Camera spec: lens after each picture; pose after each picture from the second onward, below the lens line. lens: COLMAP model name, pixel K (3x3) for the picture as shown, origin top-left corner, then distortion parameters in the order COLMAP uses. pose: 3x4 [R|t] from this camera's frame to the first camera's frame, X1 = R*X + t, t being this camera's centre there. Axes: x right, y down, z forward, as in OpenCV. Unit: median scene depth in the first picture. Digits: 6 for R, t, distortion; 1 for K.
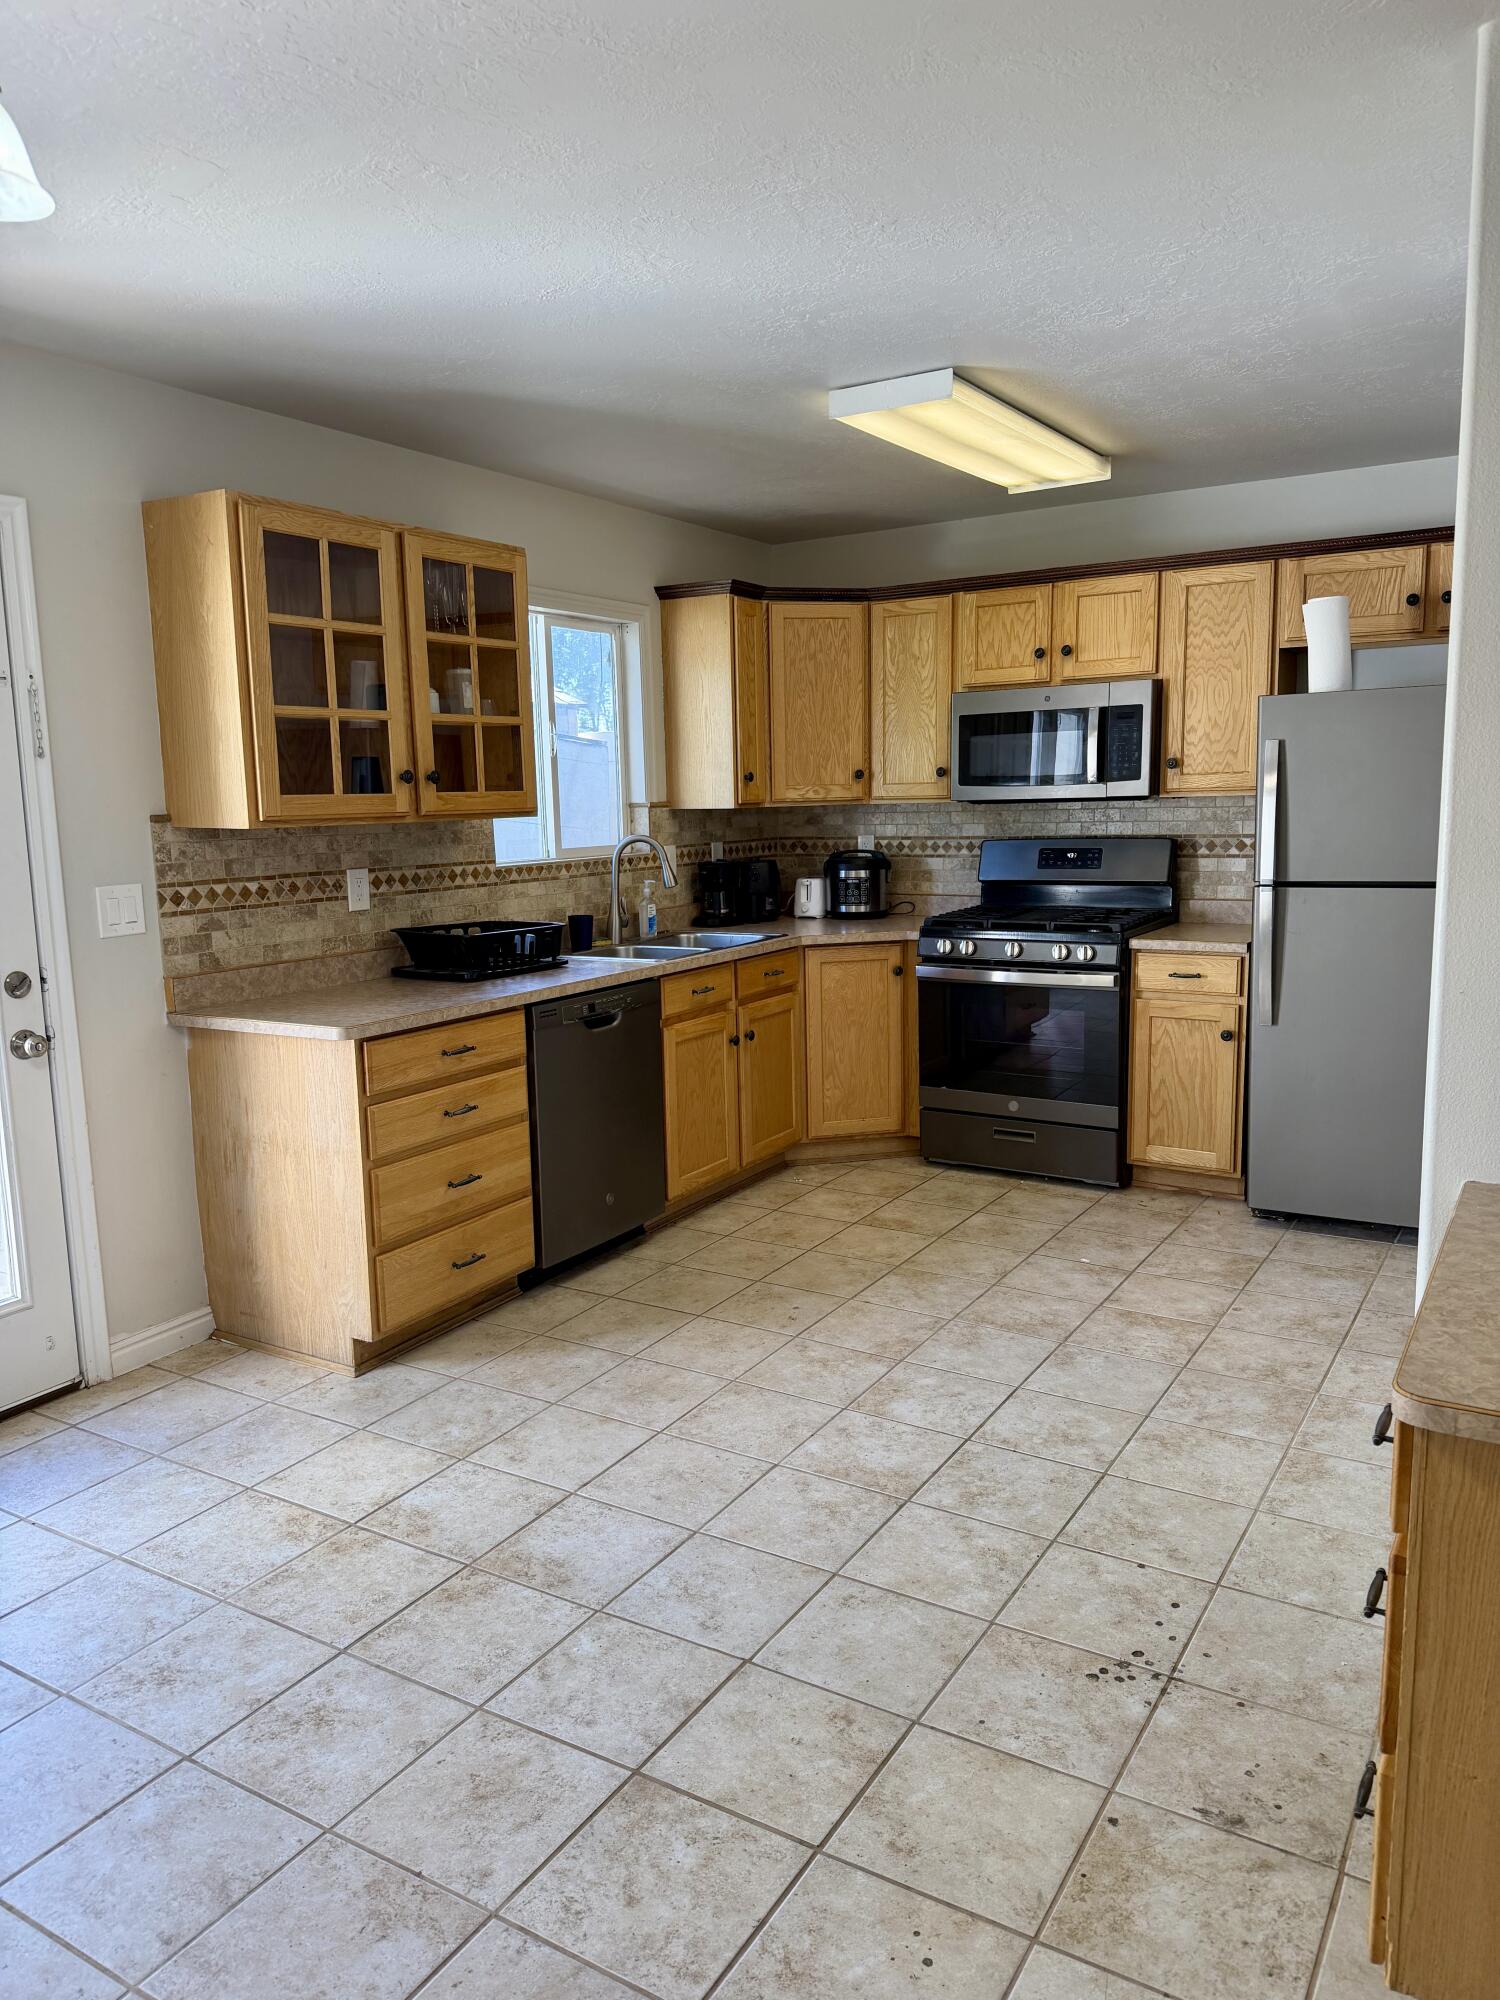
lens RADIAL K [[1405.8, 0, 764.5], [0, 1405.8, 1005.6], [0, 0, 1]] dist [0.063147, -0.077552]
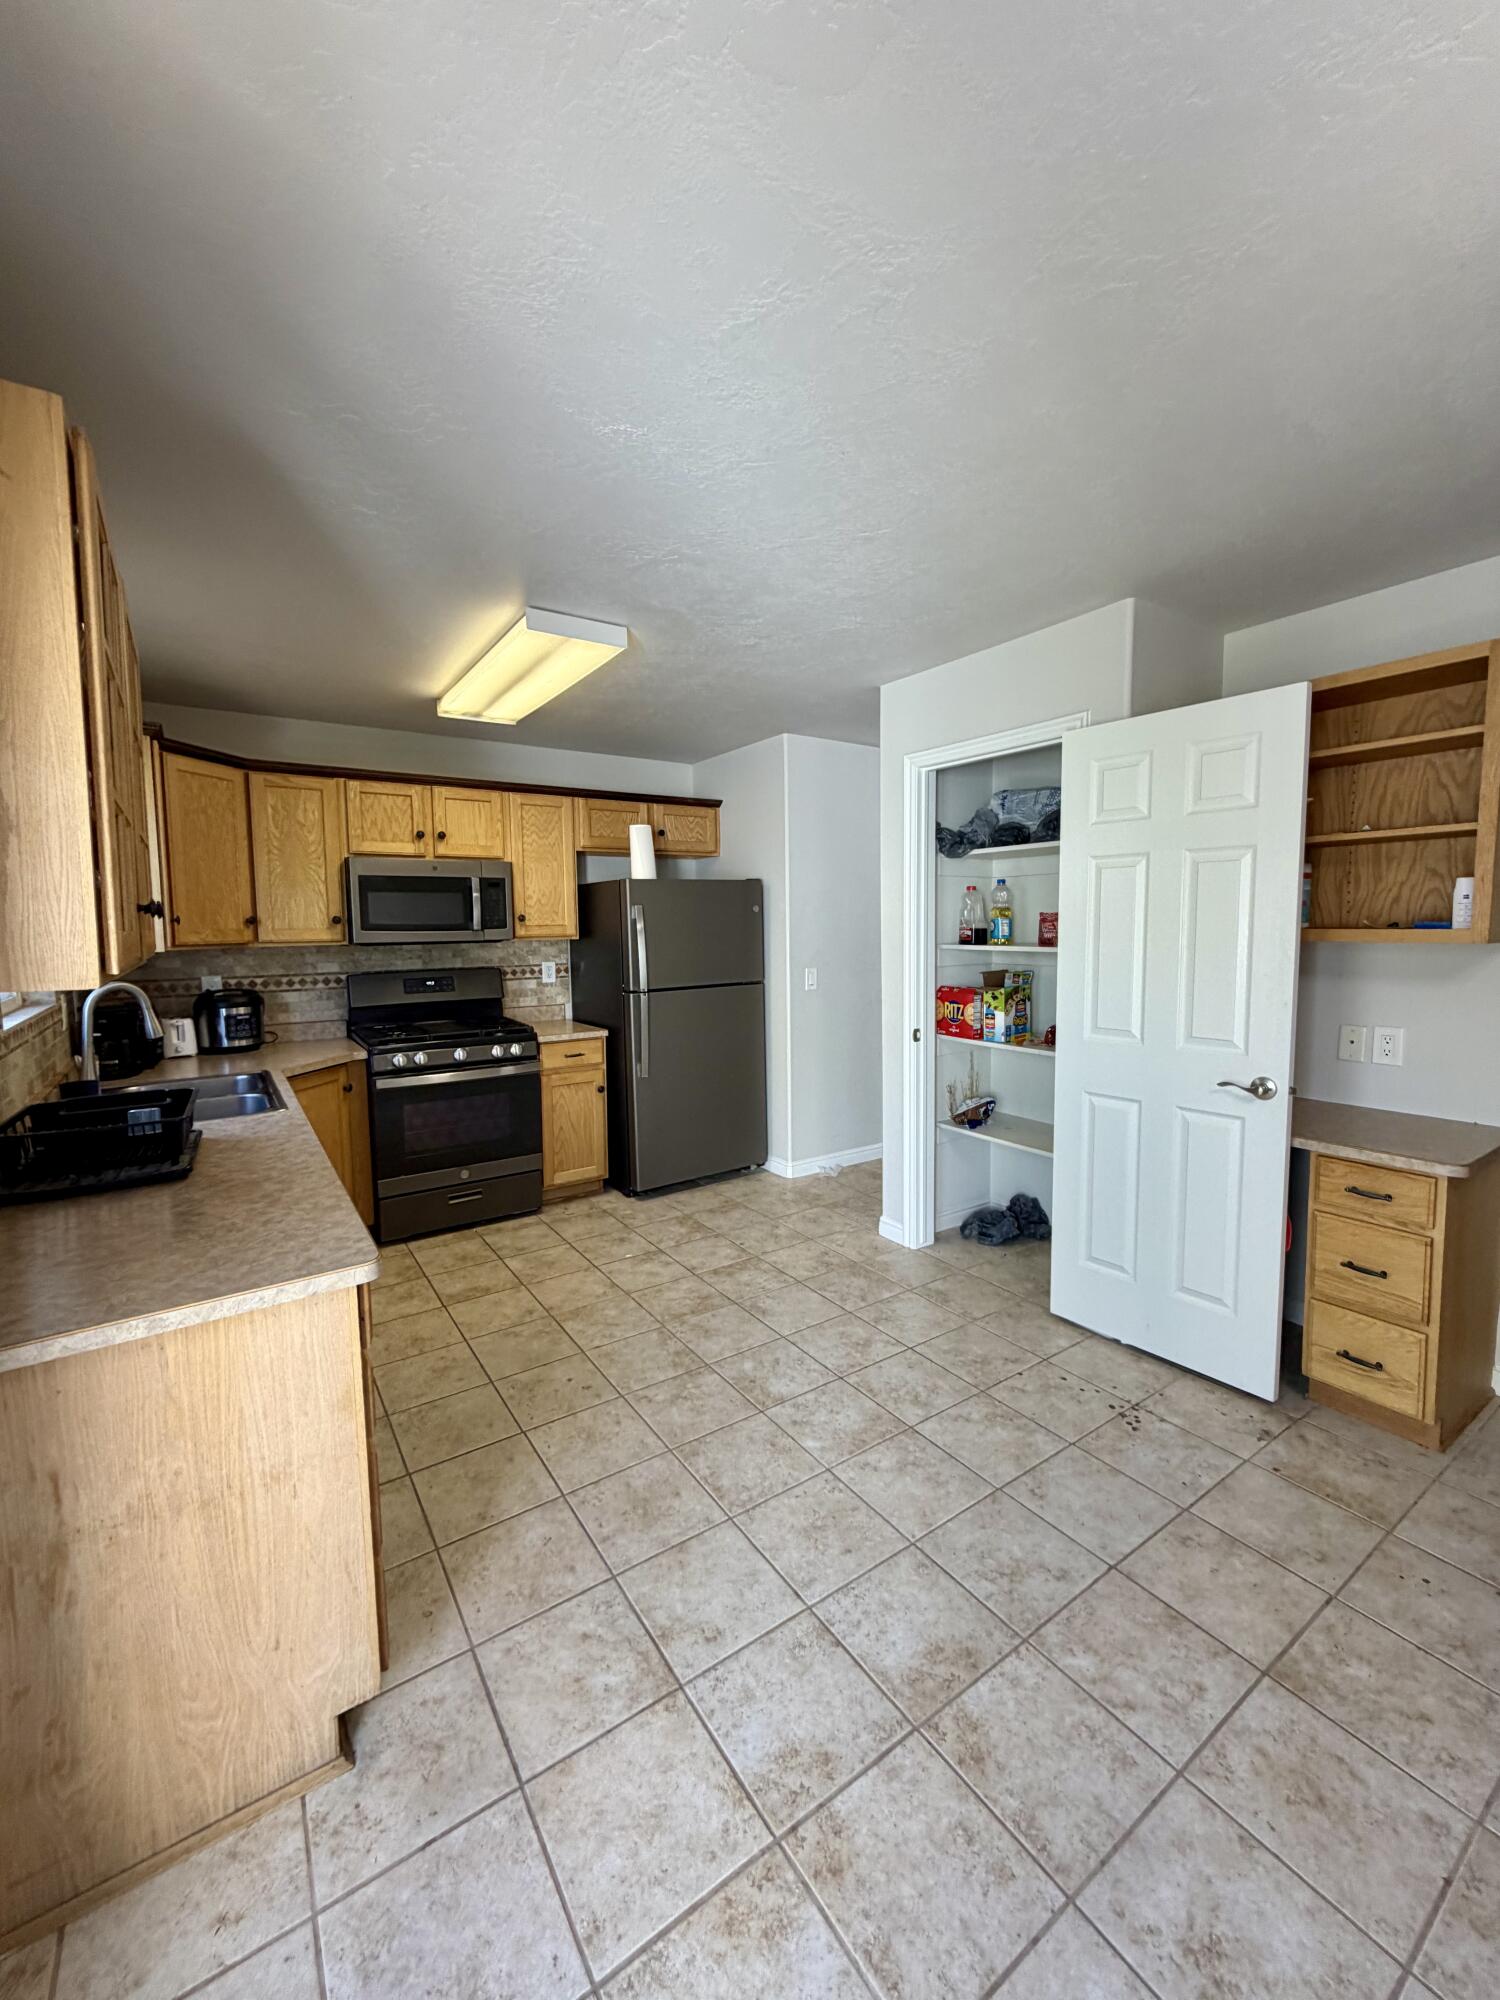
lens RADIAL K [[800.1, 0, 747.2], [0, 800.1, 989.0], [0, 0, 1]] dist [0.002022, 0.000324]
pose [[0.416271, -0.055873, 0.907522, -0.493048], [0.142725, 0.989752, -0.004530, -0.075404], [-0.897969, 0.131412, 0.419980, 0.560116]]
